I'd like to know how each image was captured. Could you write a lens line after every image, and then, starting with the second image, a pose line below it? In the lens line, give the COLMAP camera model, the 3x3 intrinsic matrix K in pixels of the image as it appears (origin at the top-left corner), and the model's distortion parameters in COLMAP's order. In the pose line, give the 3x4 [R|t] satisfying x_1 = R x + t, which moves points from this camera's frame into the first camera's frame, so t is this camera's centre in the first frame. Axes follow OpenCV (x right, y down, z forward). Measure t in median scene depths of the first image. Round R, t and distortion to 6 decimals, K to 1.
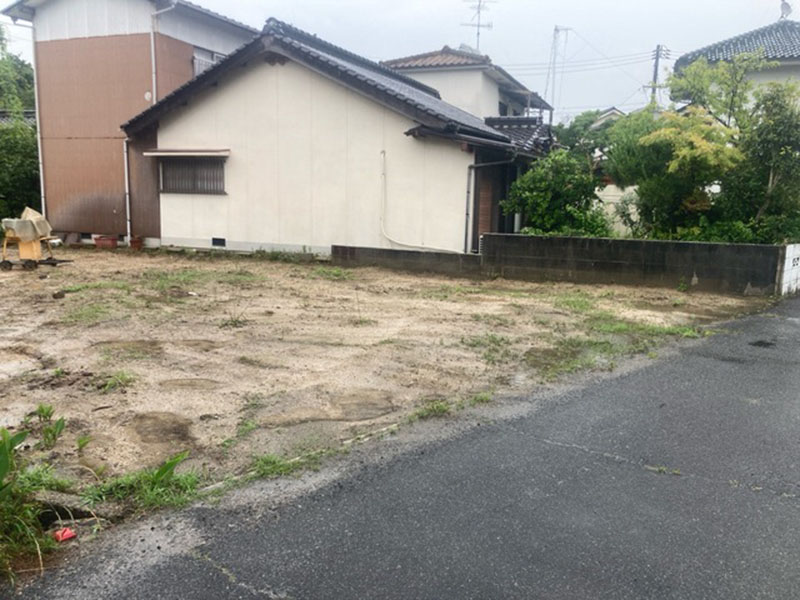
lens RADIAL K [[642.5, 0, 400.0], [0, 642.5, 300.0], [0, 0, 1]] dist [0.032841, -0.060665]
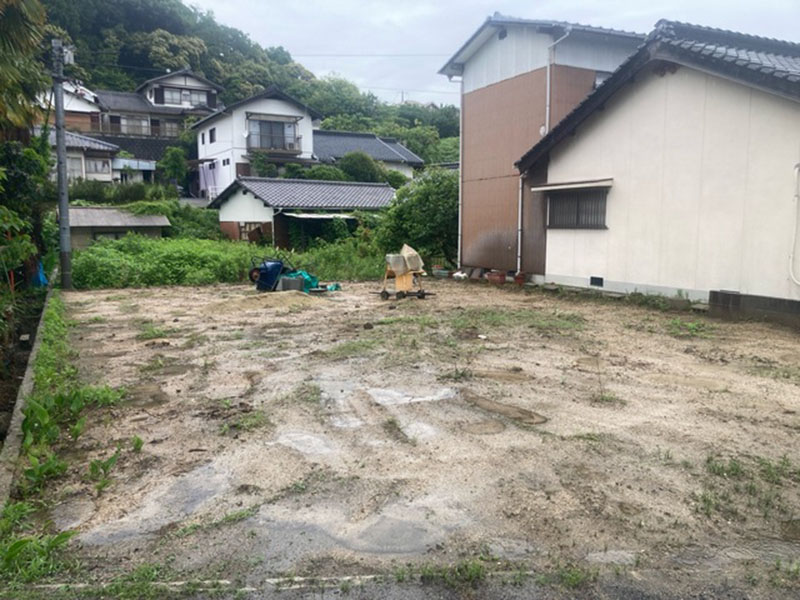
lens RADIAL K [[642.5, 0, 400.0], [0, 642.5, 300.0], [0, 0, 1]] dist [0.032841, -0.060665]
pose [[0.734121, 0.054916, -0.676794, 0.131590], [-0.093579, 0.995396, -0.020737, -0.020751], [0.672539, 0.078557, 0.735880, 0.162813]]
